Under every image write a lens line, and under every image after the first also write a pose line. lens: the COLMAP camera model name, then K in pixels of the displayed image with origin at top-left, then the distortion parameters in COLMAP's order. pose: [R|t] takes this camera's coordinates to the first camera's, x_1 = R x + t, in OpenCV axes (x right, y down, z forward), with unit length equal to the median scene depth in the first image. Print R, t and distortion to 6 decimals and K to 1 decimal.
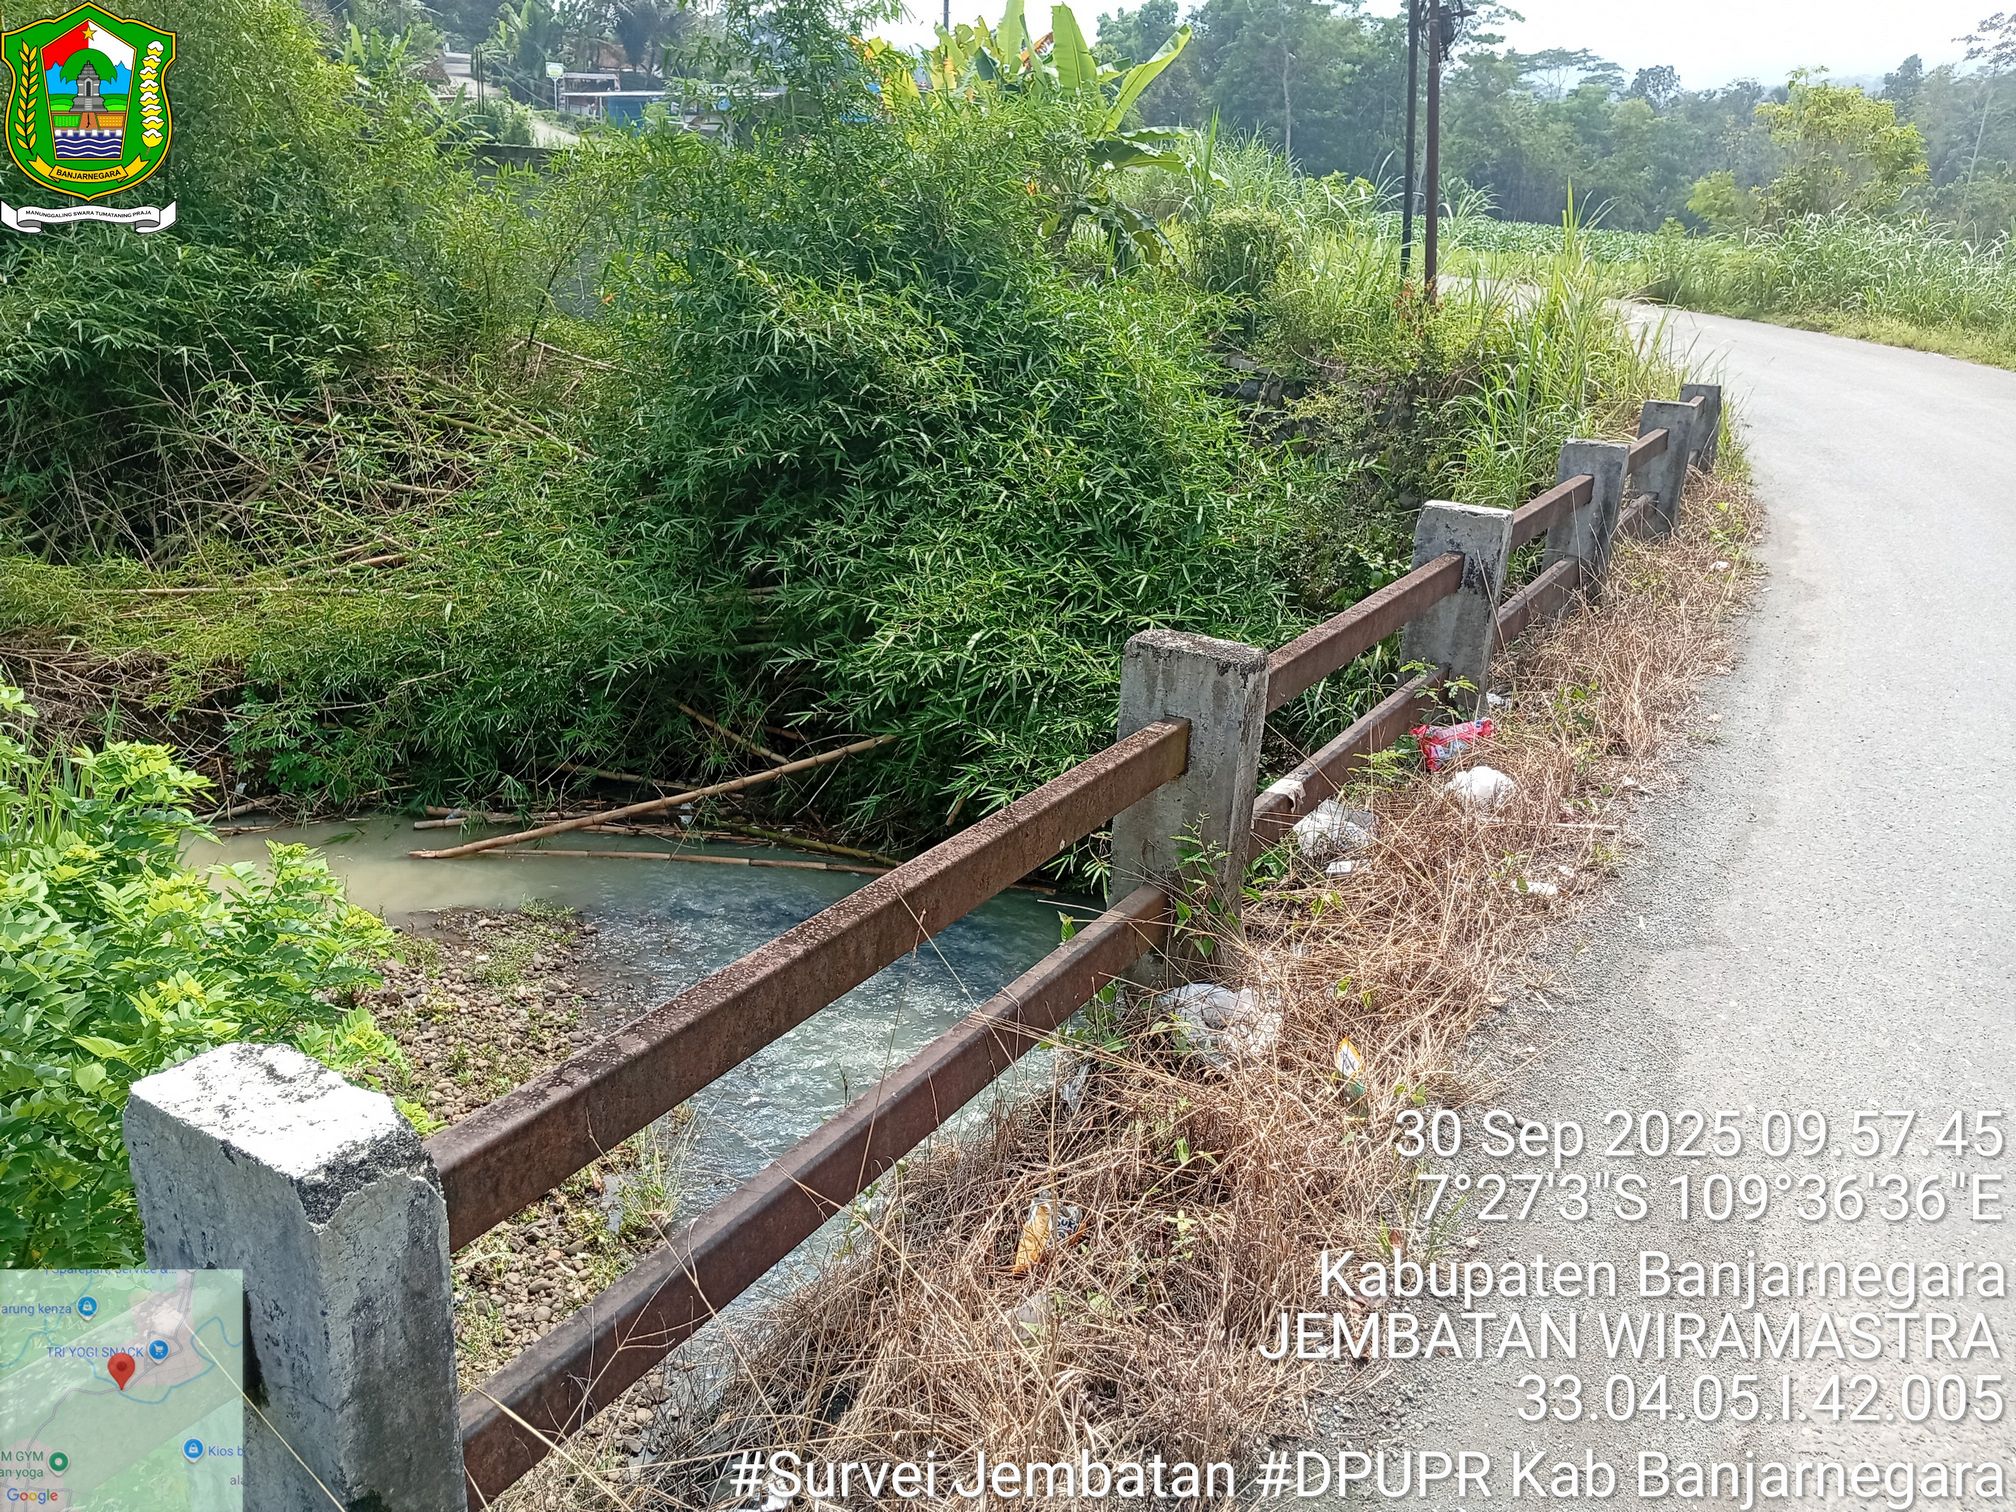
lens RADIAL K [[1475.6, 0, 1008.0], [0, 1475.6, 756.0], [0, 0, 1]] dist [0.065025, -0.124819]
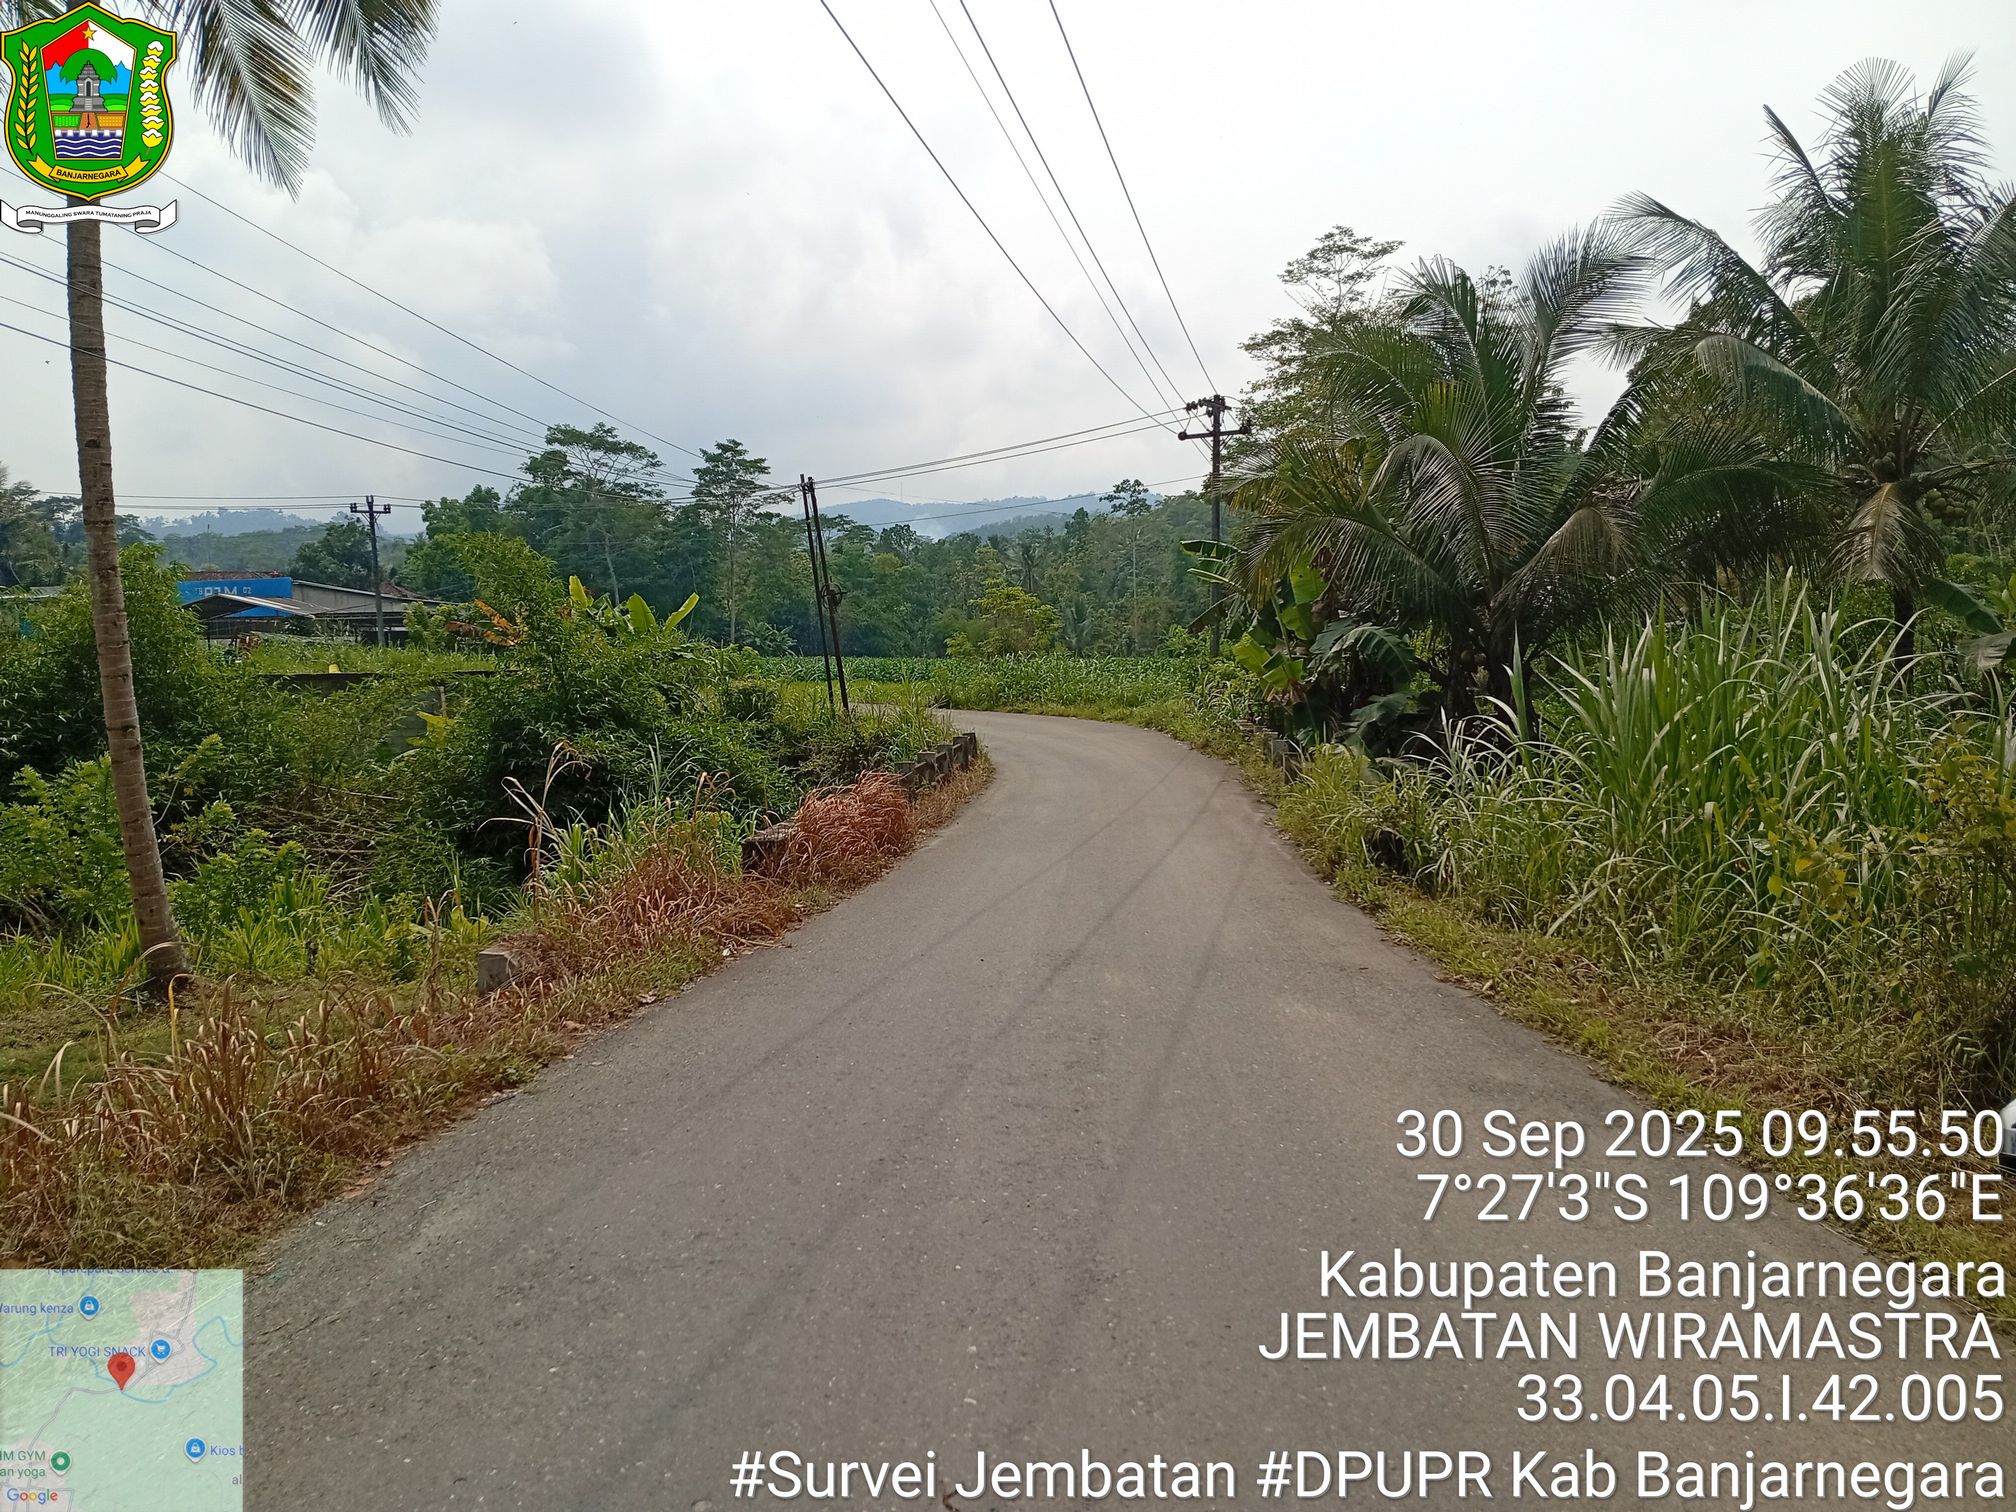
lens RADIAL K [[1475.6, 0, 1008.0], [0, 1475.6, 756.0], [0, 0, 1]] dist [0.065025, -0.124819]
pose [[0.898451, -0.103130, 0.426791, -0.445047], [0.215717, 0.950302, -0.224481, 0.288876], [-0.382430, 0.293751, 0.876047, -0.979002]]
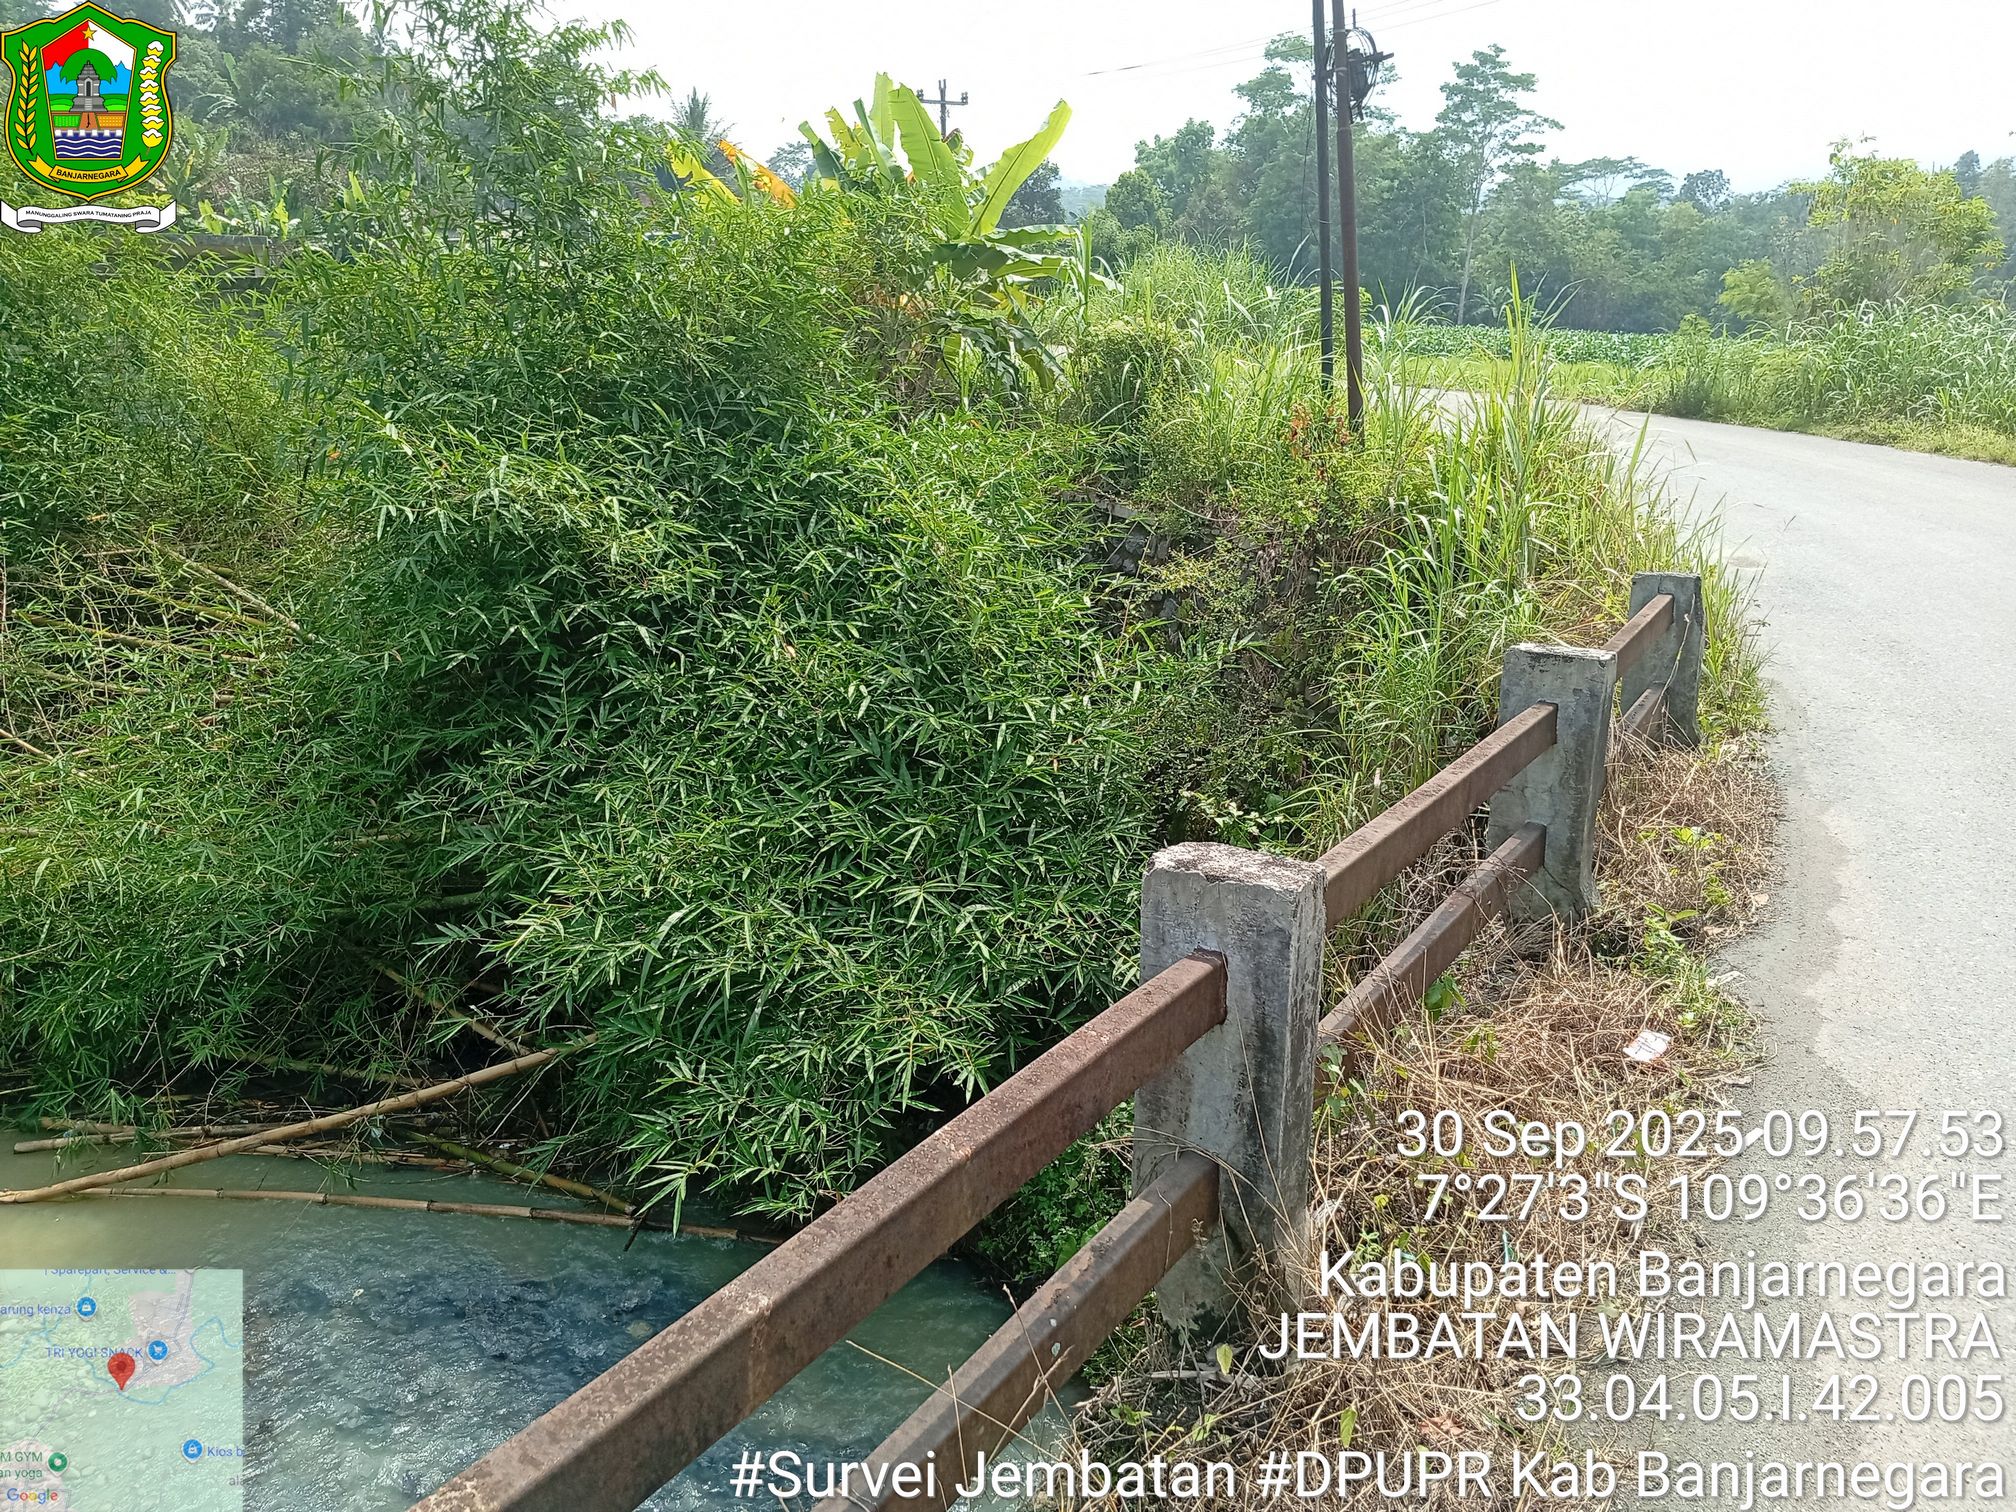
lens RADIAL K [[1475.6, 0, 1008.0], [0, 1475.6, 756.0], [0, 0, 1]] dist [0.065025, -0.124819]
pose [[0.998703, -0.019382, -0.047072, 0.144036], [0.015739, 0.996940, -0.076567, -0.085288], [0.048413, 0.075727, 0.995953, 0.252620]]
